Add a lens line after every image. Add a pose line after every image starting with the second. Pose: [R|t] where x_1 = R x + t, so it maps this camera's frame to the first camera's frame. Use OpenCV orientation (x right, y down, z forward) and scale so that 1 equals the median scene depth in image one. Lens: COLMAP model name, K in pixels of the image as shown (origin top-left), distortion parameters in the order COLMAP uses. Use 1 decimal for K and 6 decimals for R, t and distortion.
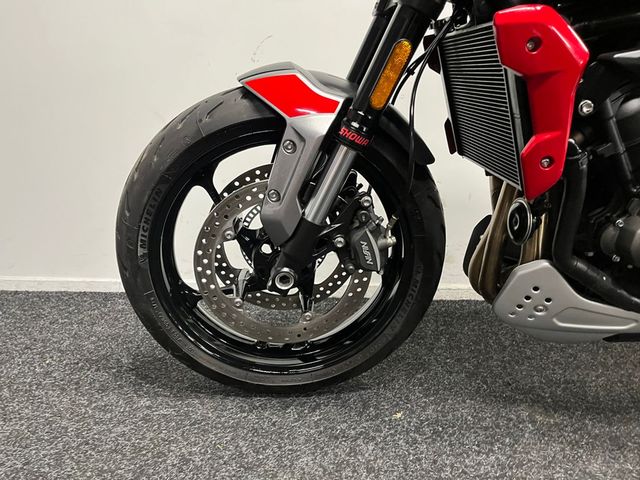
lens RADIAL K [[485.2, 0, 313.9], [0, 485.2, 242.0], [0, 0, 1]] dist [0.078818, -0.109732]
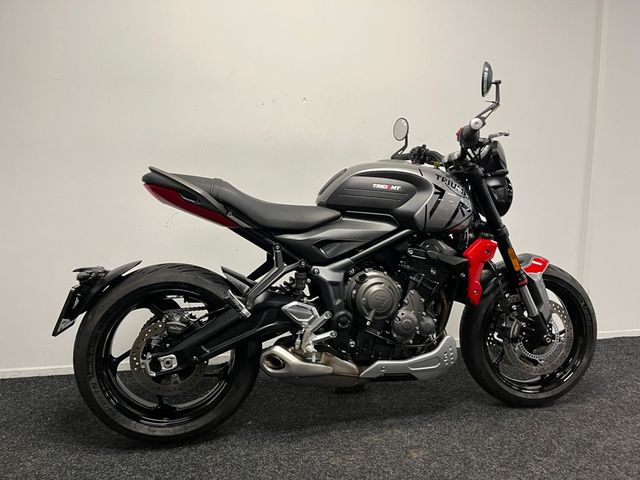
lens RADIAL K [[485.2, 0, 325.7], [0, 485.2, 244.3], [0, 0, 1]] dist [0.078818, -0.109732]
pose [[0.976052, -0.038968, 0.214020, 0.078233], [0.060545, 0.993615, -0.095207, -0.185207], [-0.208943, 0.105885, 0.972179, -1.220134]]
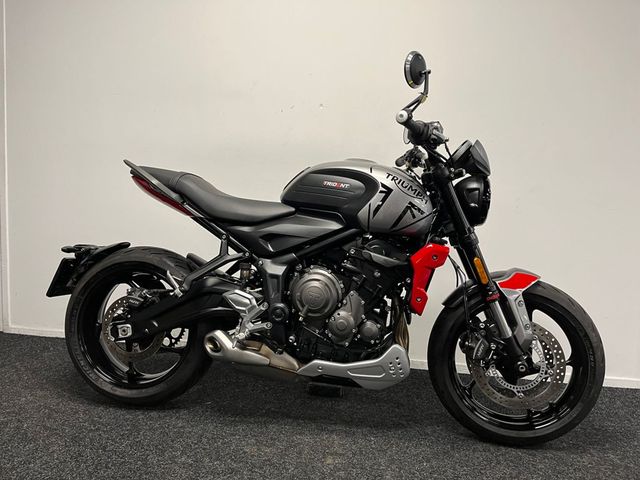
lens RADIAL K [[485.2, 0, 320.9], [0, 485.2, 242.7], [0, 0, 1]] dist [0.078818, -0.109732]
pose [[0.990573, 0.035851, -0.132211, 1.000065], [-0.054882, 0.988166, -0.143237, -0.069388], [0.125511, 0.149143, 0.980818, -1.270401]]
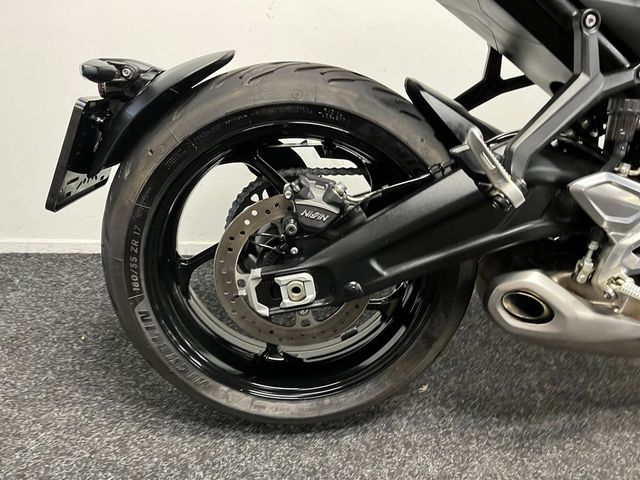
lens RADIAL K [[485.2, 0, 323.3], [0, 485.2, 246.1], [0, 0, 1]] dist [0.078818, -0.109732]
pose [[0.997696, -0.006341, 0.067541, -0.138988], [-0.005937, 0.983640, 0.180045, -0.172674], [-0.067578, -0.180031, 0.981337, -0.011912]]
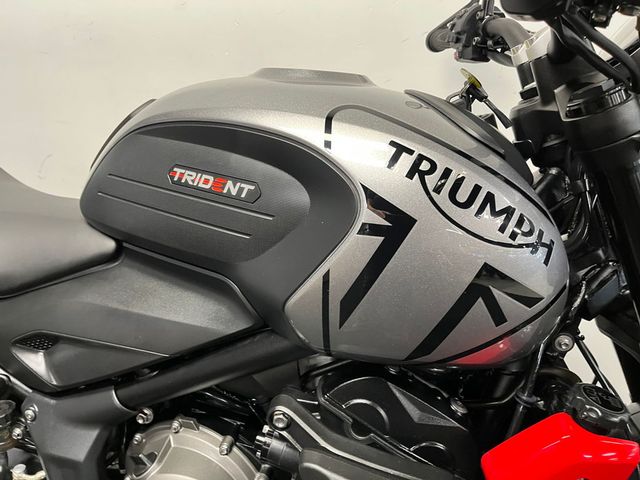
lens RADIAL K [[485.2, 0, 325.5], [0, 485.2, 243.1], [0, 0, 1]] dist [0.078818, -0.109732]
pose [[0.984333, 0.024967, -0.174544, 1.018712], [0.000909, 0.989193, 0.146617, -0.623687], [0.176318, -0.144479, 0.973672, 0.168617]]
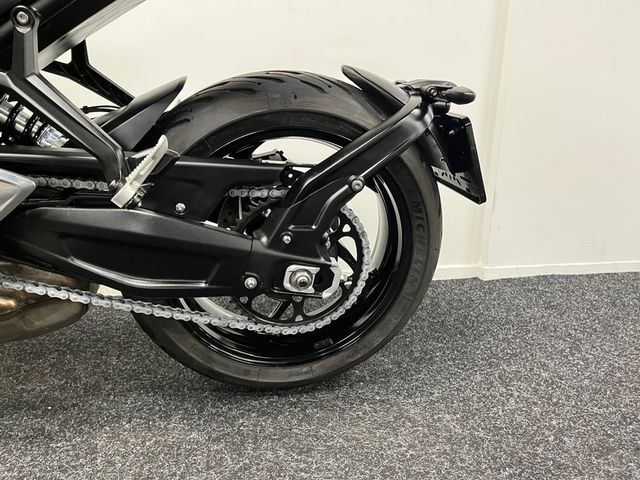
lens RADIAL K [[485.2, 0, 319.7], [0, 485.2, 239.8], [0, 0, 1]] dist [0.078818, -0.109732]
pose [[0.978199, -0.050040, 0.201549, 1.468373], [0.042864, 0.998287, 0.039812, -0.011117], [-0.203196, -0.030304, 0.978669, -0.026318]]
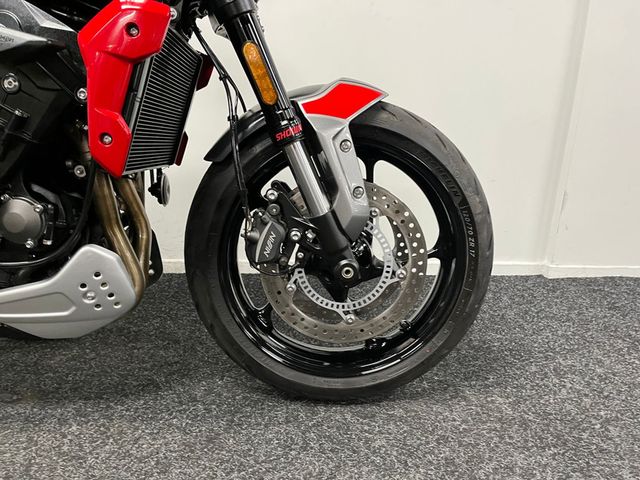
lens RADIAL K [[485.2, 0, 324.7], [0, 485.2, 243.6], [0, 0, 1]] dist [0.078818, -0.109732]
pose [[0.996763, -0.009093, 0.079875, 1.427603], [0.003498, 0.997547, 0.069908, -0.027693], [-0.080315, -0.069402, 0.994350, -0.159032]]
